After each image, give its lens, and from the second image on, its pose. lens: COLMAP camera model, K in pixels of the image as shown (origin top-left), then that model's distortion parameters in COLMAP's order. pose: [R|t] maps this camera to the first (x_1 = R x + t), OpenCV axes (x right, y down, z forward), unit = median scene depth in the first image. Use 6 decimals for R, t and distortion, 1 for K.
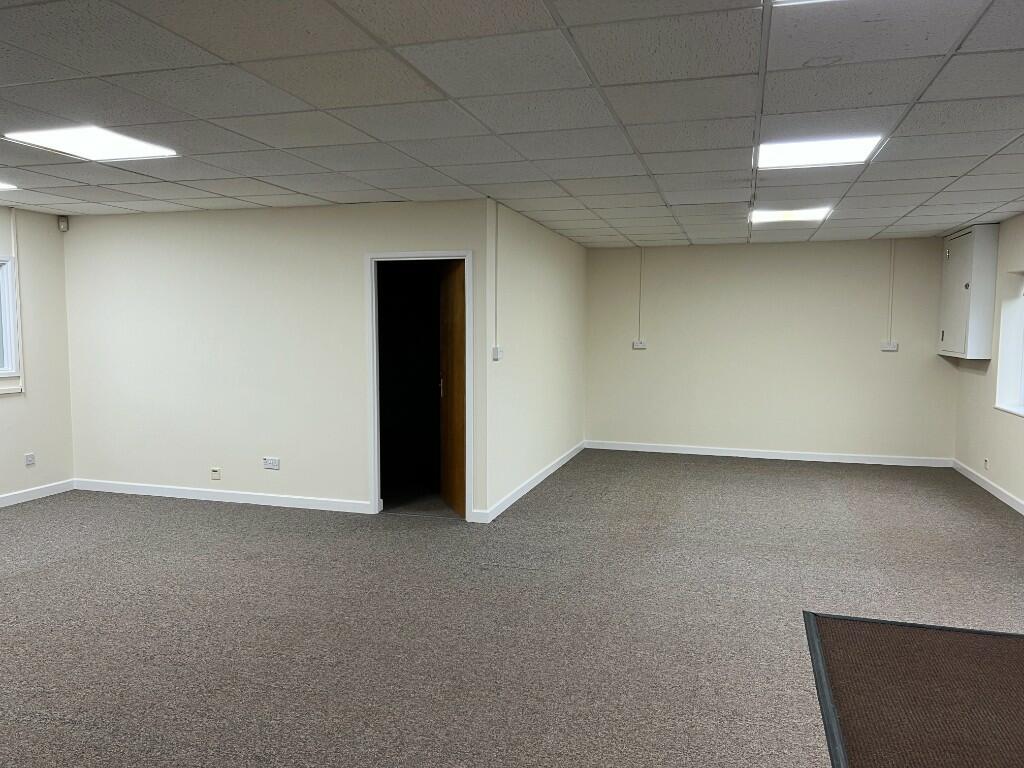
lens RADIAL K [[771.0, 0, 509.3], [0, 771.0, 391.6], [0, 0, 1]] dist [0.040005, -0.032918]
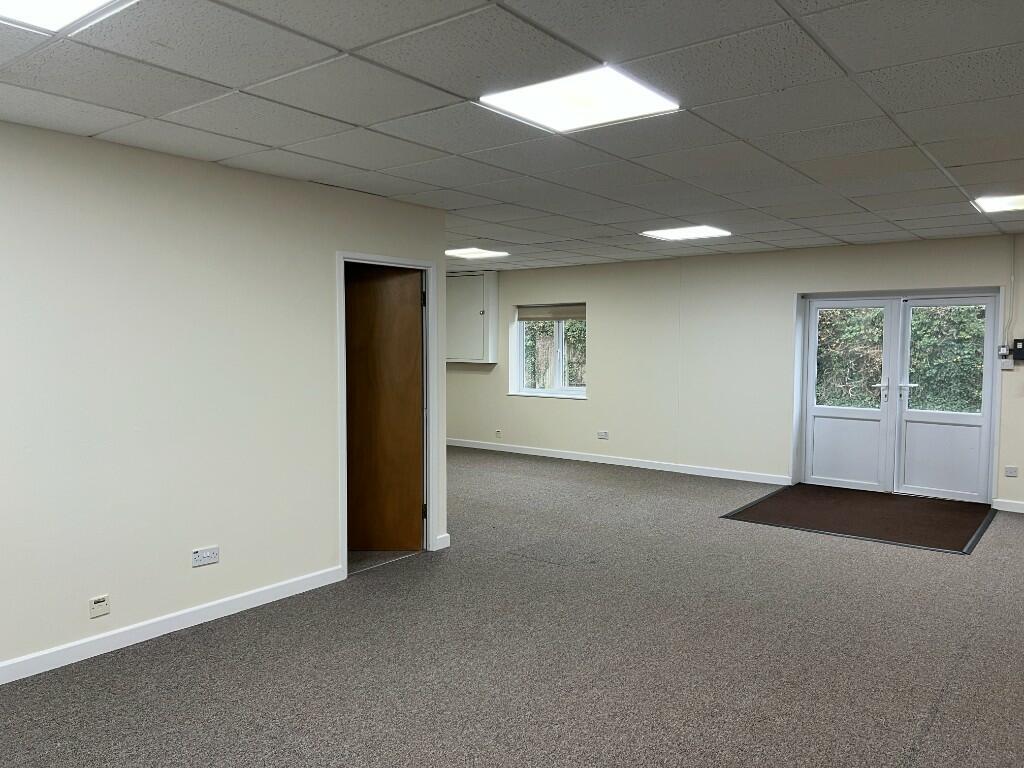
lens RADIAL K [[771.0, 0, 508.9], [0, 771.0, 385.7], [0, 0, 1]] dist [0.040005, -0.032918]
pose [[0.344701, -0.057745, 0.936935, -0.822303], [0.076964, 0.996484, 0.033100, -0.049976], [-0.935552, 0.060700, 0.347933, 0.537313]]
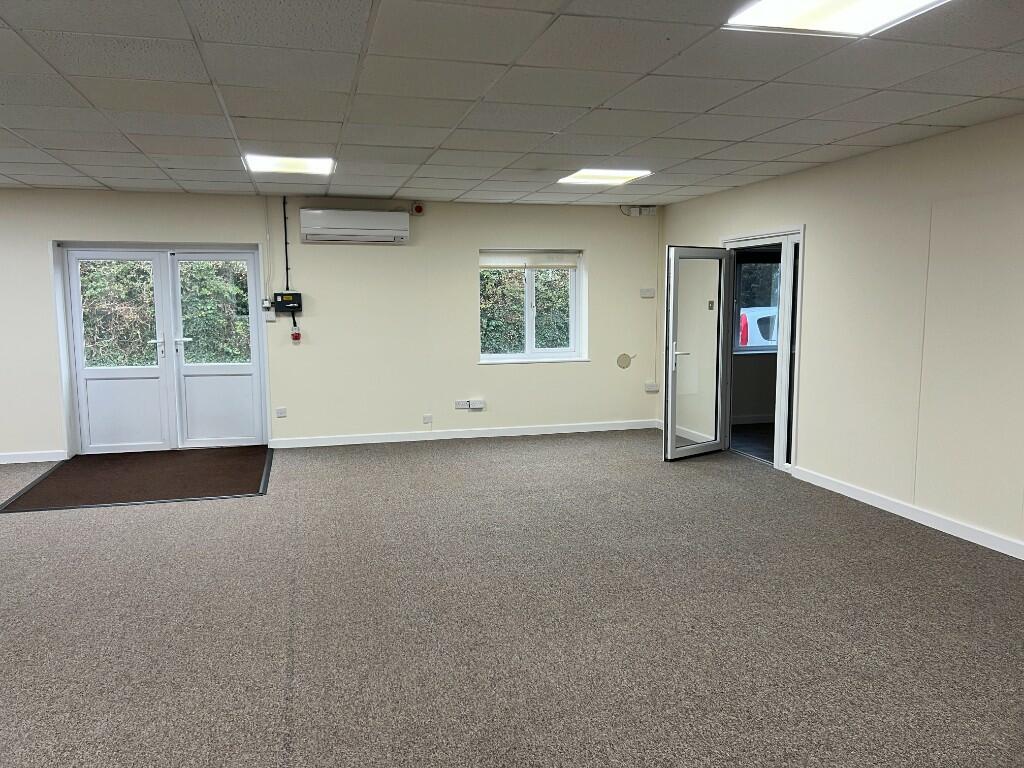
lens RADIAL K [[771.0, 0, 506.7], [0, 771.0, 385.2], [0, 0, 1]] dist [0.040005, -0.032918]
pose [[-0.531835, -0.096340, 0.841350, -0.759807], [0.074945, 0.984255, 0.160078, -0.048486], [-0.843525, 0.148189, -0.516241, 0.585721]]
